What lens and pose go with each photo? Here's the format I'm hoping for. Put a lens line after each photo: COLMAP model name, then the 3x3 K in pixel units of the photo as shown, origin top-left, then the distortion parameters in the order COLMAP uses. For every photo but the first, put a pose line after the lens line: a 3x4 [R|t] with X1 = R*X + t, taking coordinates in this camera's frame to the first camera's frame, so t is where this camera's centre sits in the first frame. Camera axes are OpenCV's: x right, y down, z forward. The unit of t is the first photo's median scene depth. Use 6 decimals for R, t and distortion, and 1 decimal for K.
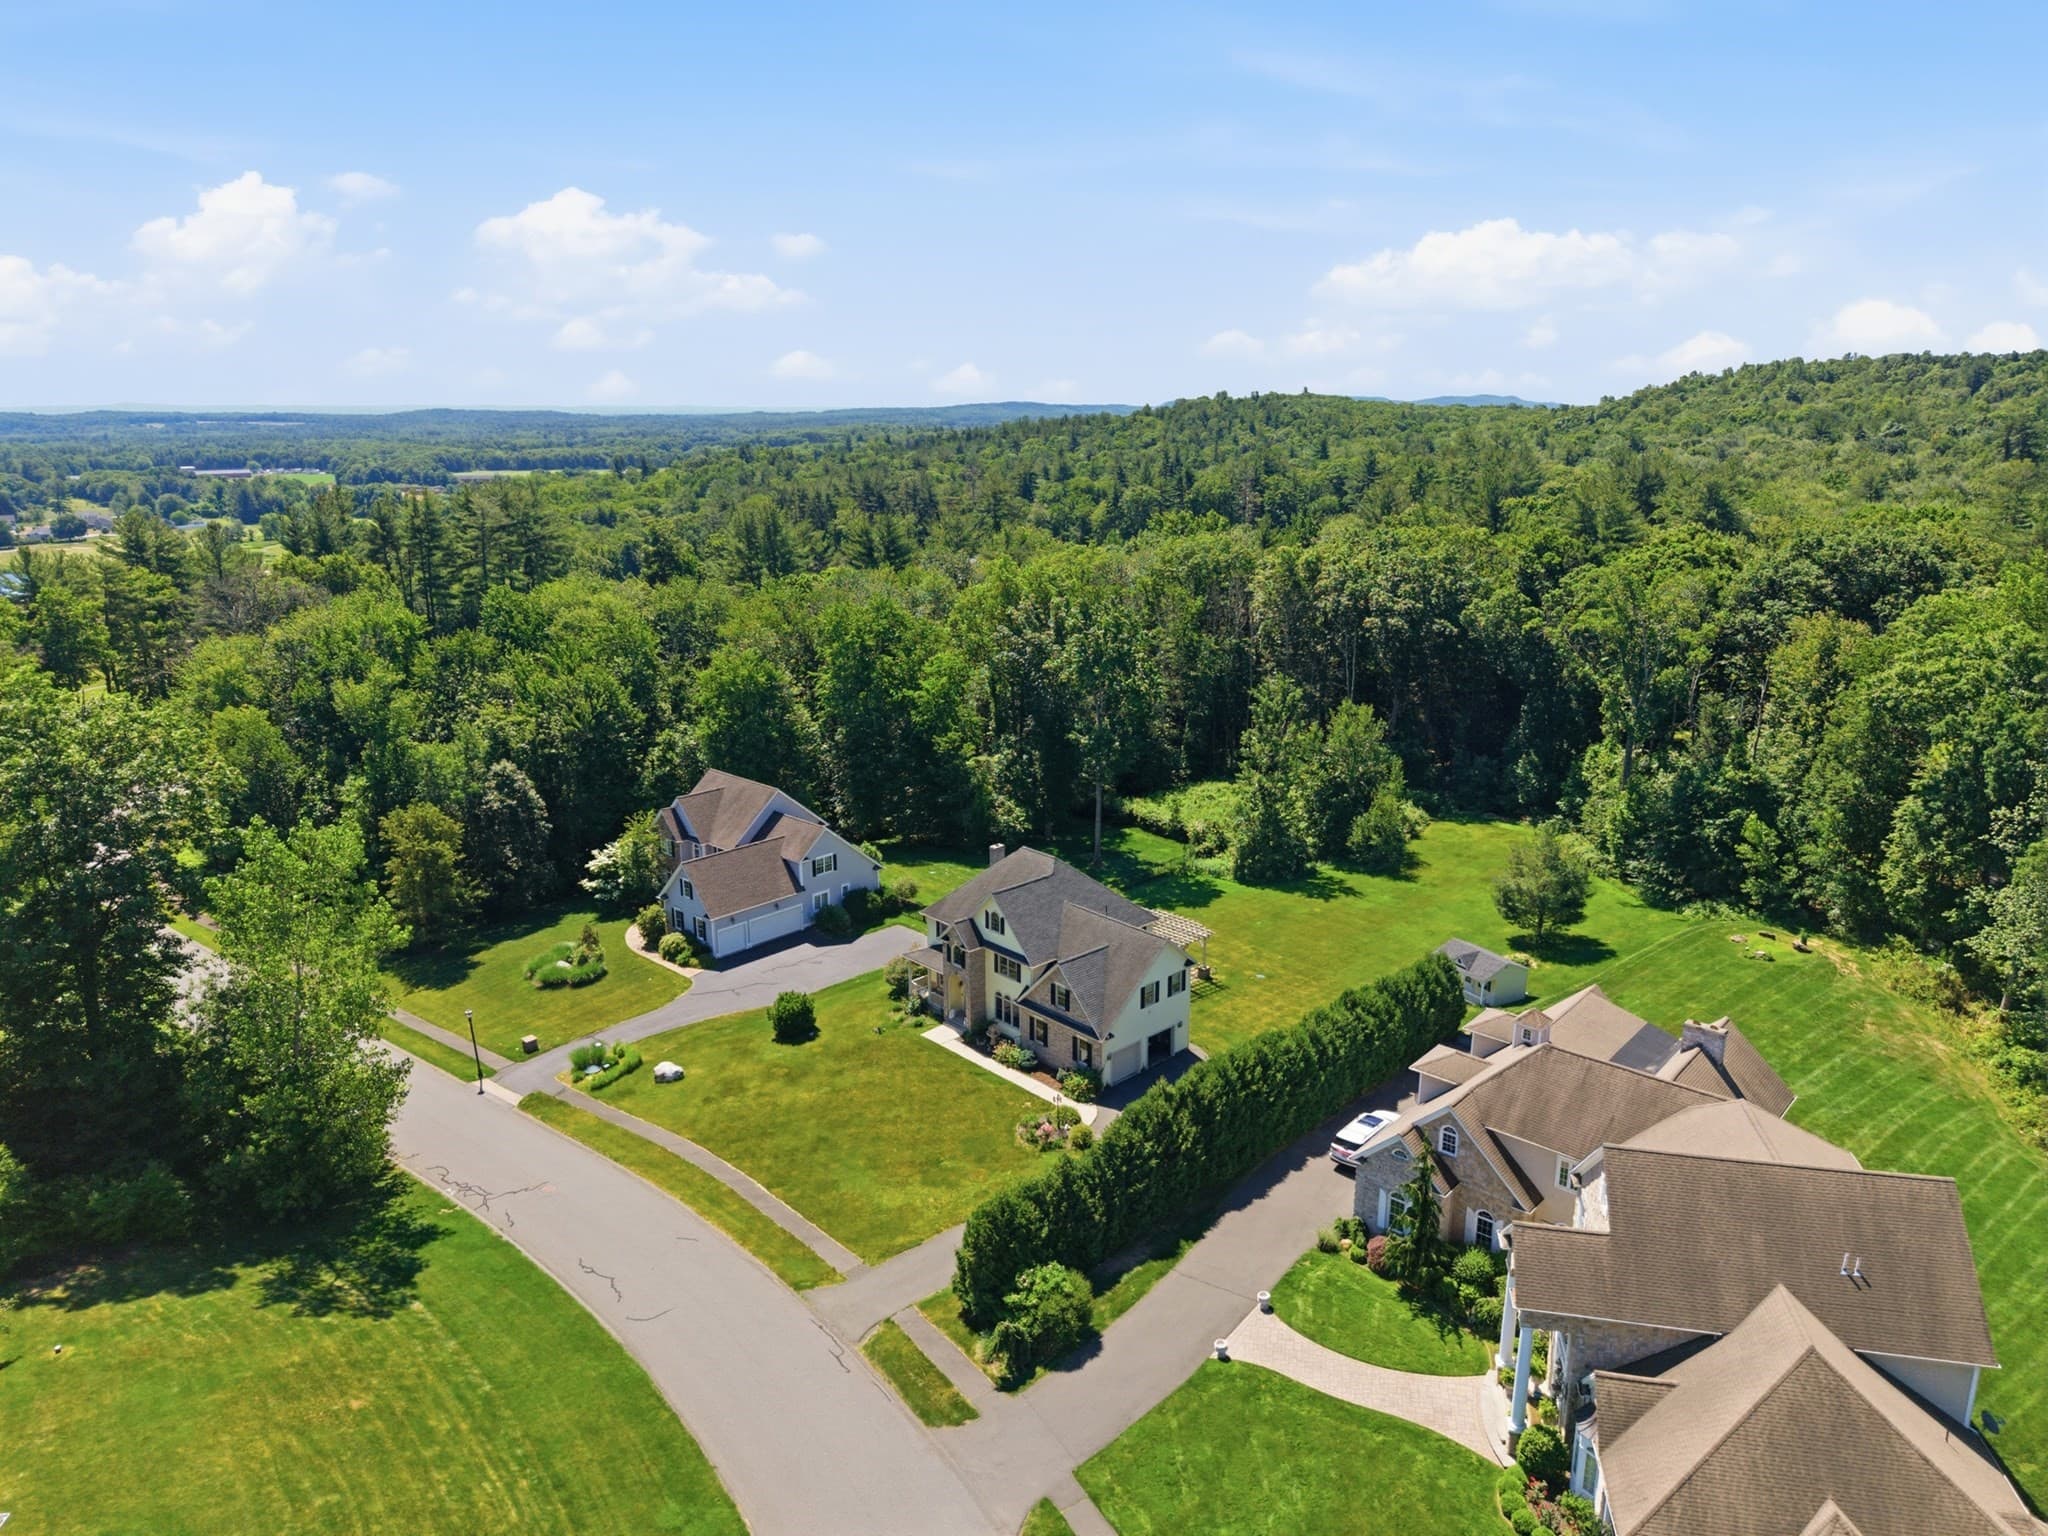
lens RADIAL K [[1373.0, 0, 1024.0], [0, 1373.0, 768.0], [0, 0, 1]] dist [0.042915, -0.051316]
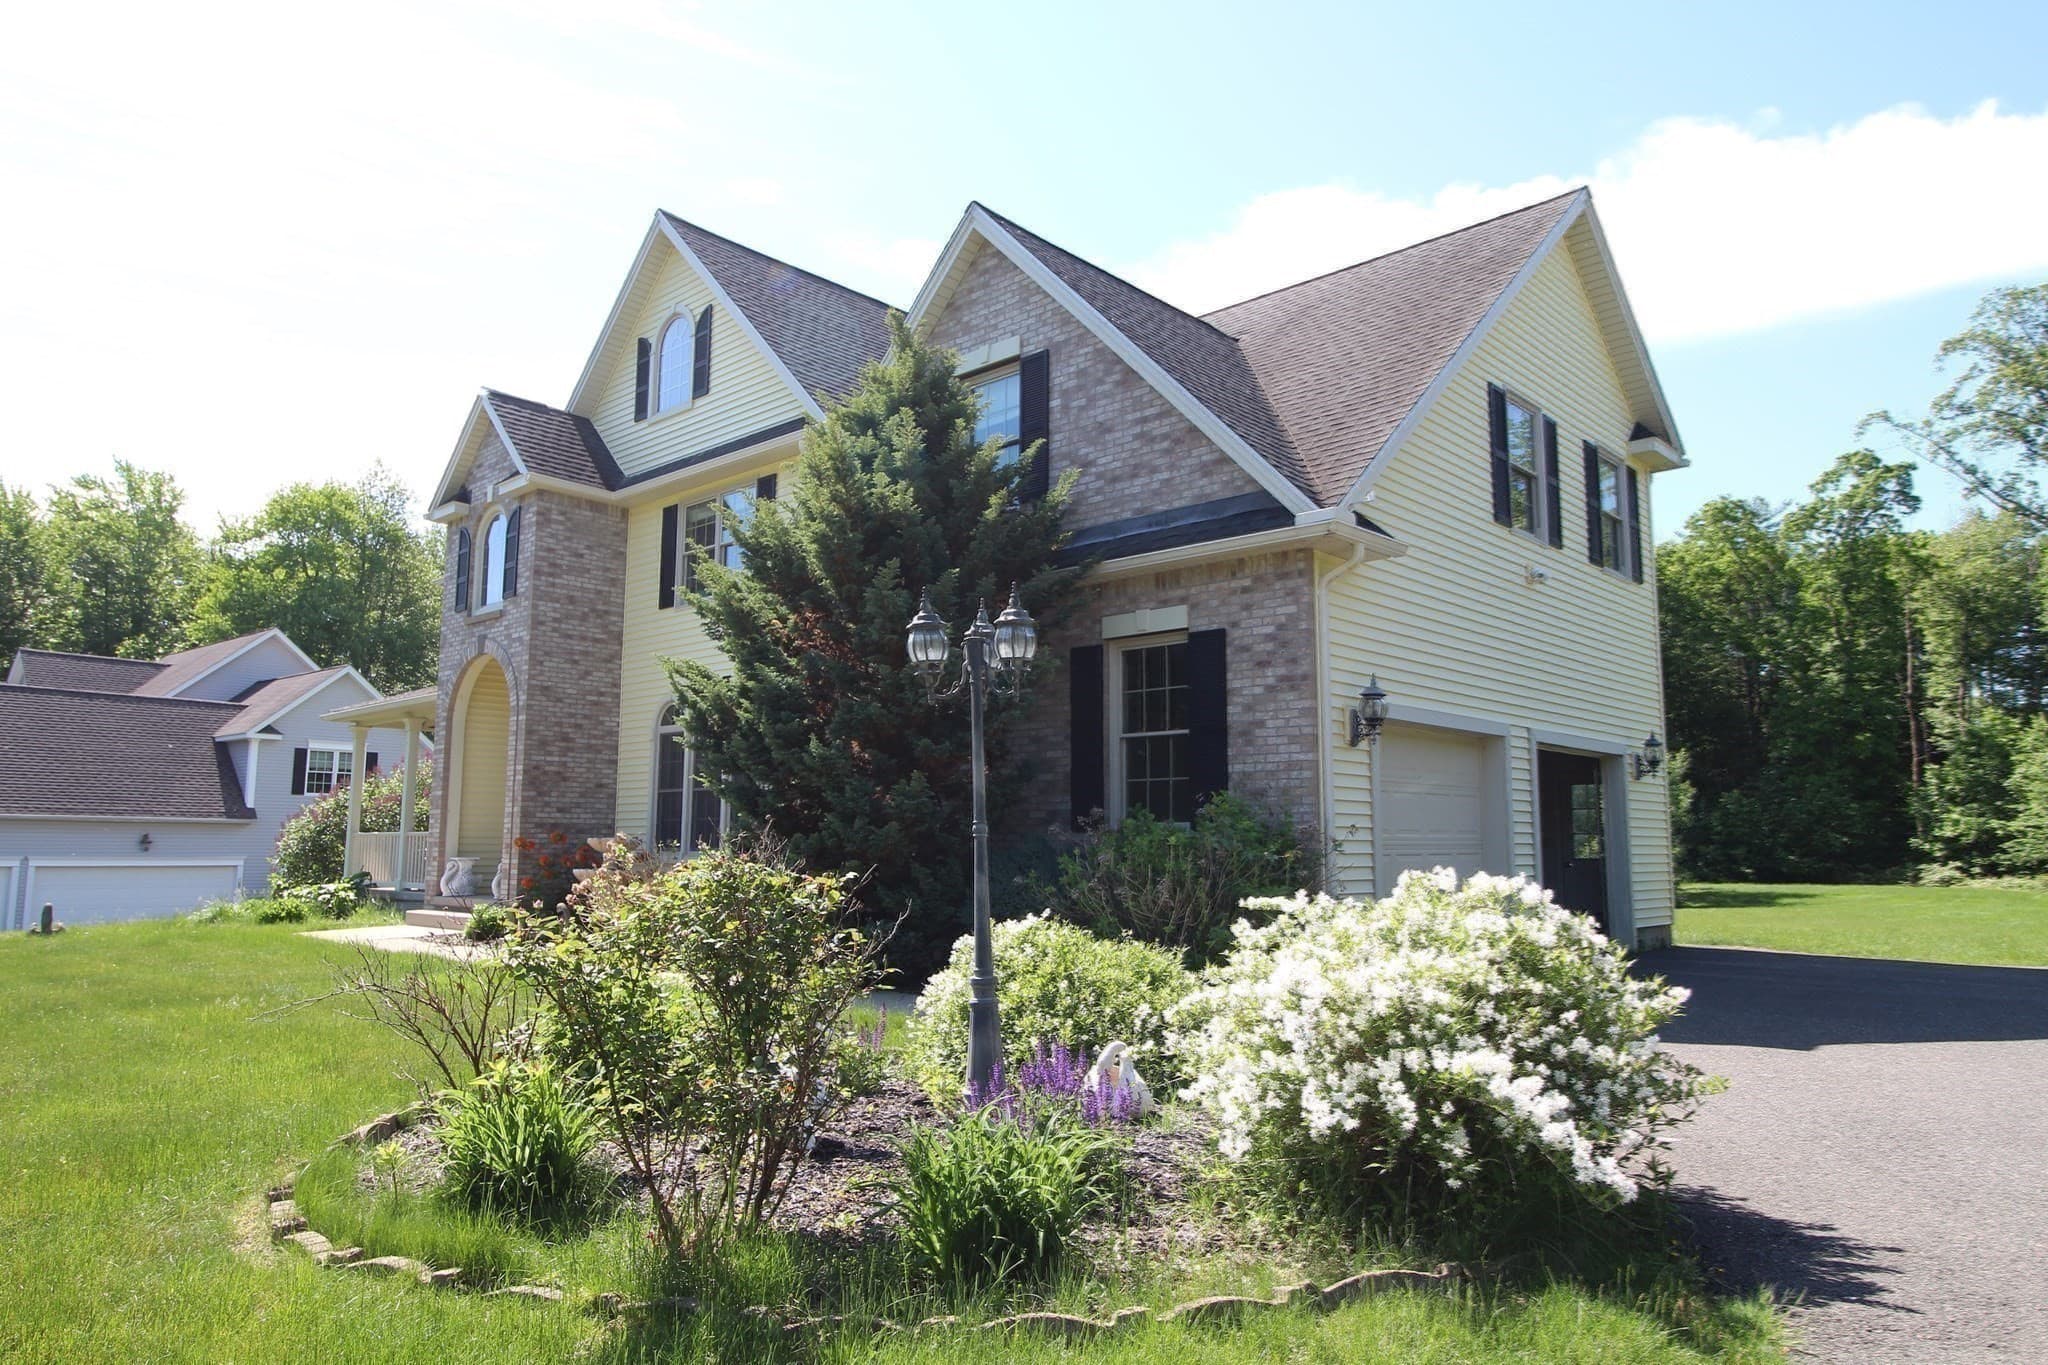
lens RADIAL K [[1340.9, 0, 1024.0], [0, 1340.9, 682.5], [0, 0, 1]] dist [-0.036650, -0.001276]
pose [[0.997101, 0.023104, 0.072498, 0.016432], [0.005930, 0.926294, -0.376755, 0.202470], [-0.075859, 0.376093, 0.923471, 0.702673]]
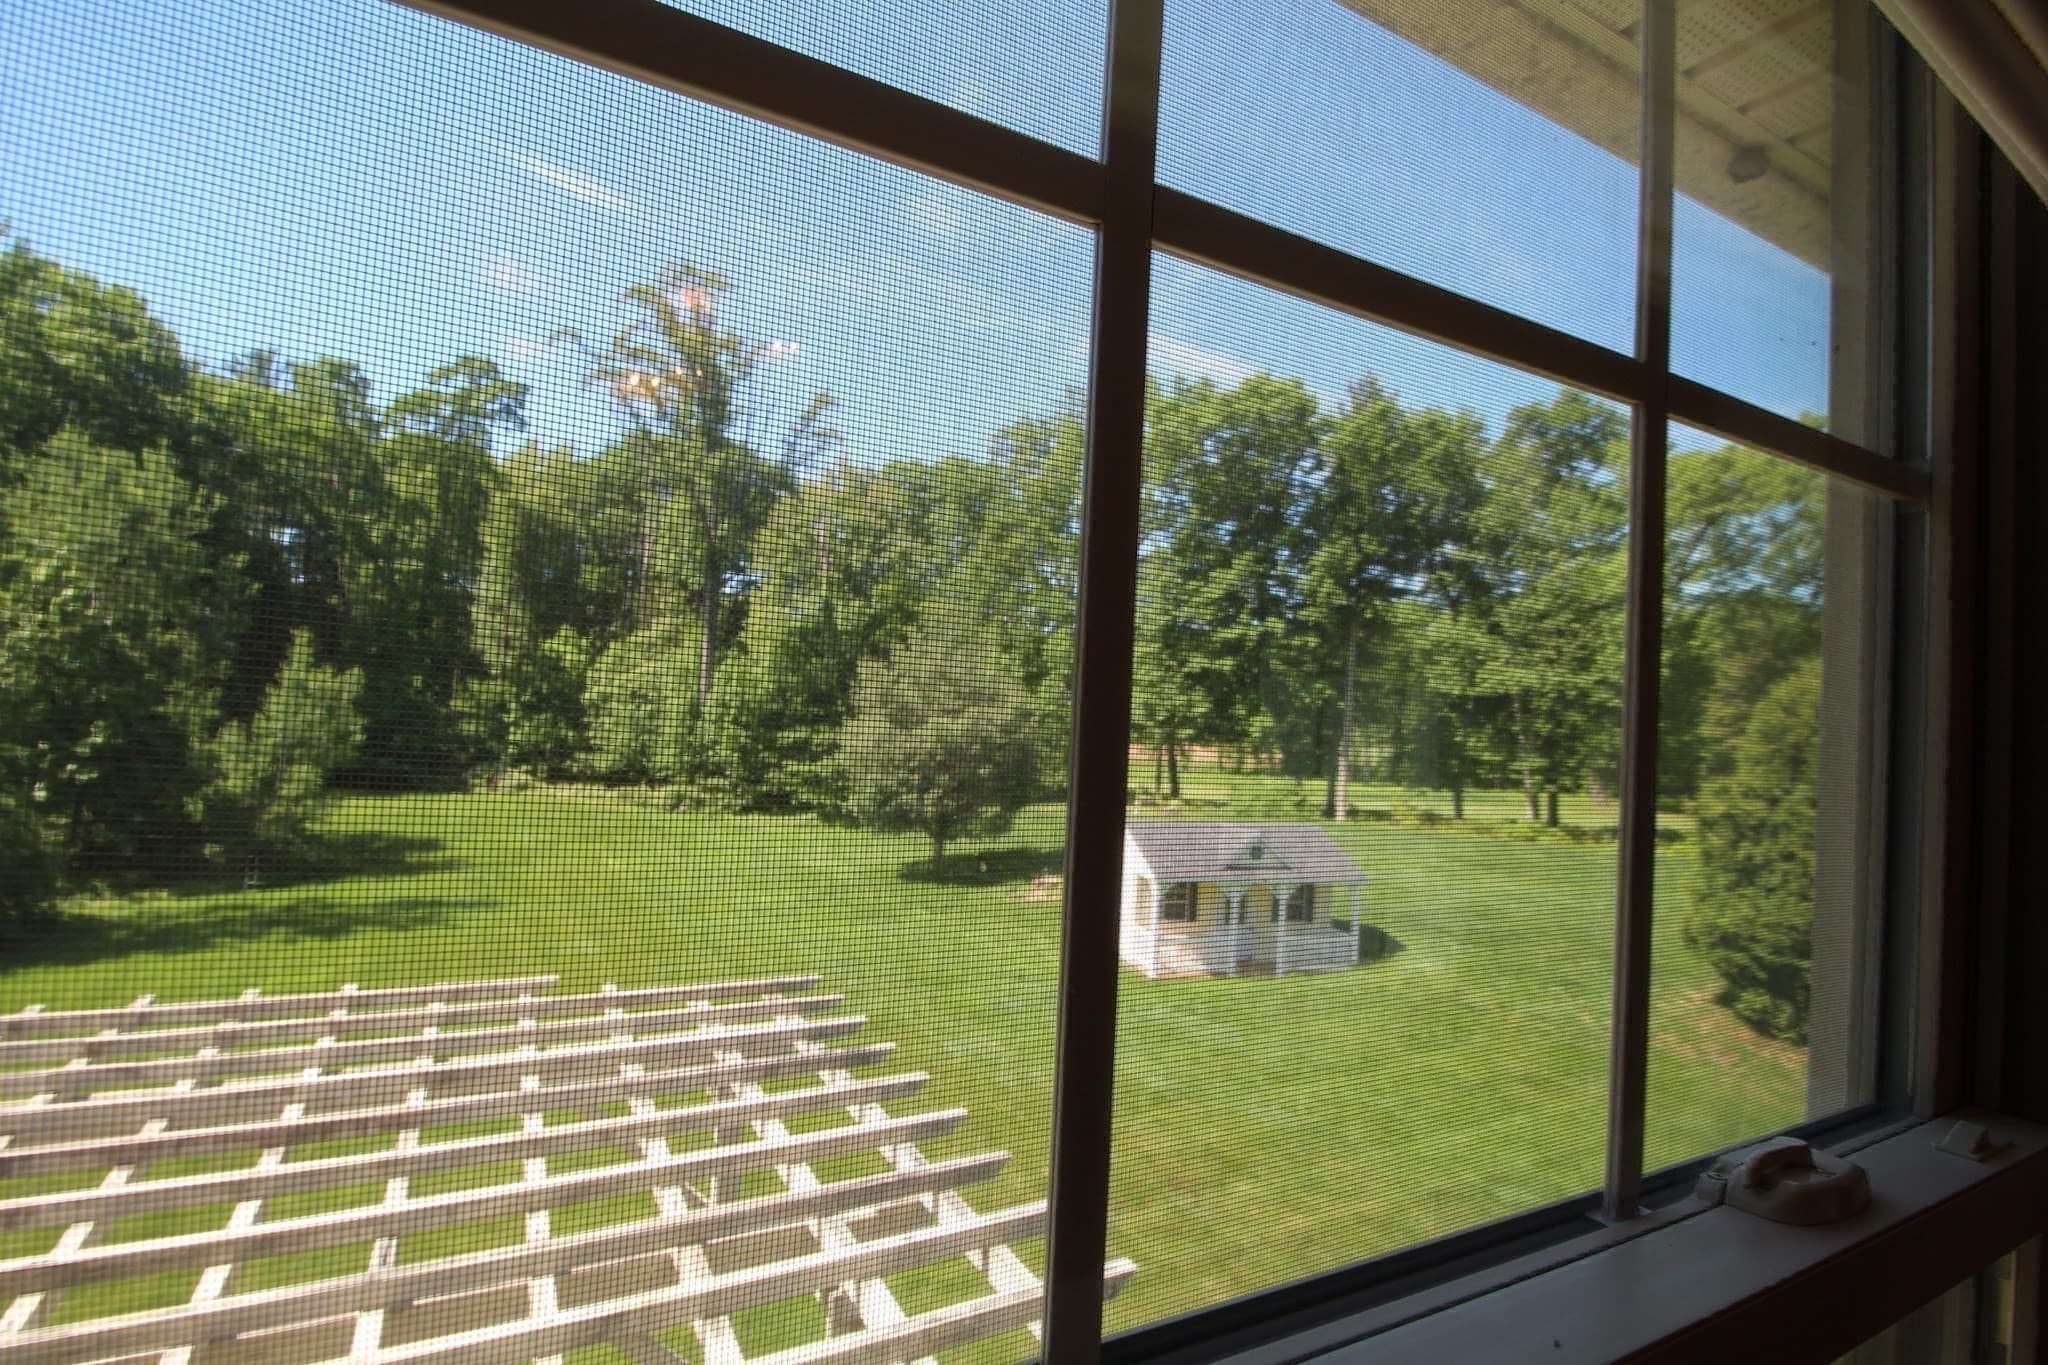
lens RADIAL K [[994.0, 0, 1024.0], [0, 994.0, 682.5], [0, 0, 1]] dist [-0.018802, -0.000033]
pose [[0.238932, 0.053204, 0.969578, 0.075227], [0.193448, 0.975875, -0.101221, 0.101829], [-0.951572, 0.211748, 0.222875, 0.925974]]
